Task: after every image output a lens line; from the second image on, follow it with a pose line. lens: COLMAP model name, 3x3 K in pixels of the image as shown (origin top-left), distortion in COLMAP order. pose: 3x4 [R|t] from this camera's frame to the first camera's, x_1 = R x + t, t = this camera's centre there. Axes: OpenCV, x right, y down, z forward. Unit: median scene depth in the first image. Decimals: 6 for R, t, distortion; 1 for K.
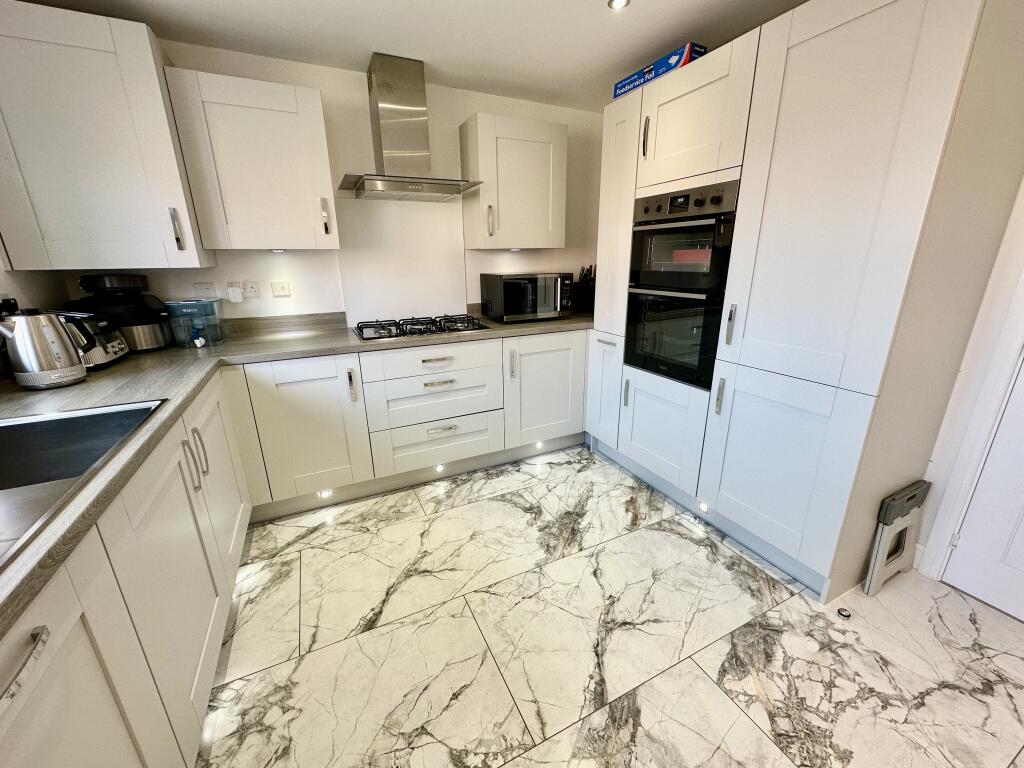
lens RADIAL K [[409.1, 0, 510.3], [0, 409.1, 386.1], [0, 0, 1]] dist [-0.001361, 0.000435]
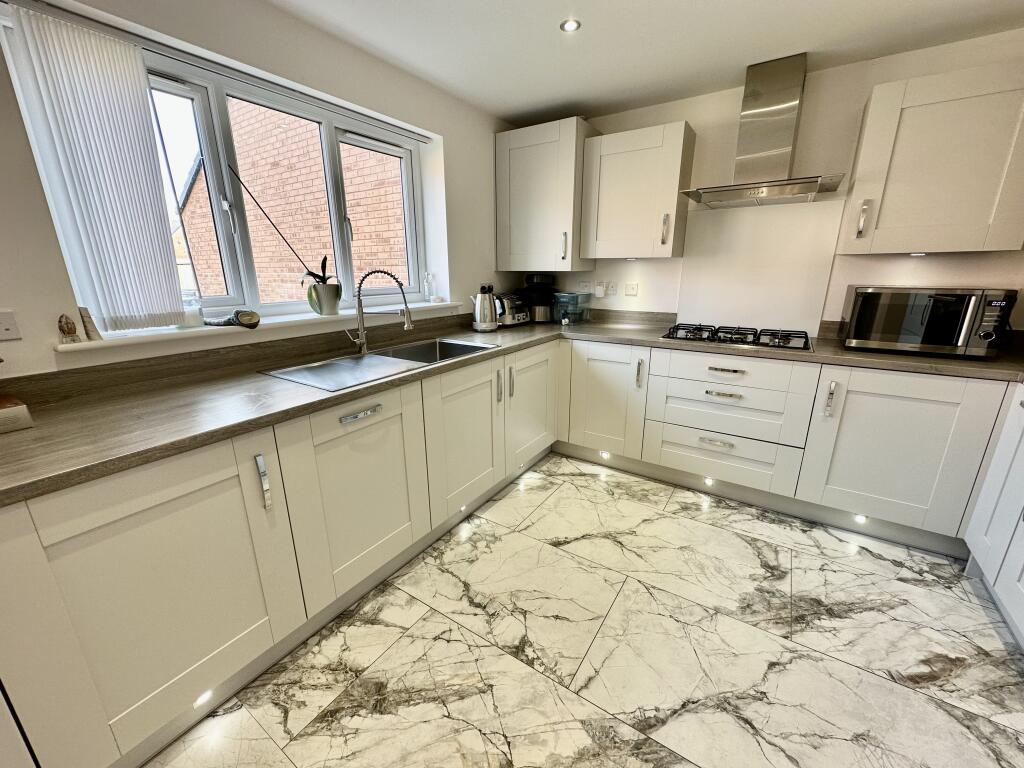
lens RADIAL K [[409.1, 0, 510.3], [0, 409.1, 386.1], [0, 0, 1]] dist [-0.001361, 0.000435]
pose [[0.507973, 0.248416, -0.824774, 0.393538], [-0.258507, 0.957340, 0.129131, -0.023023], [0.821668, 0.147615, 0.550520, 0.059305]]
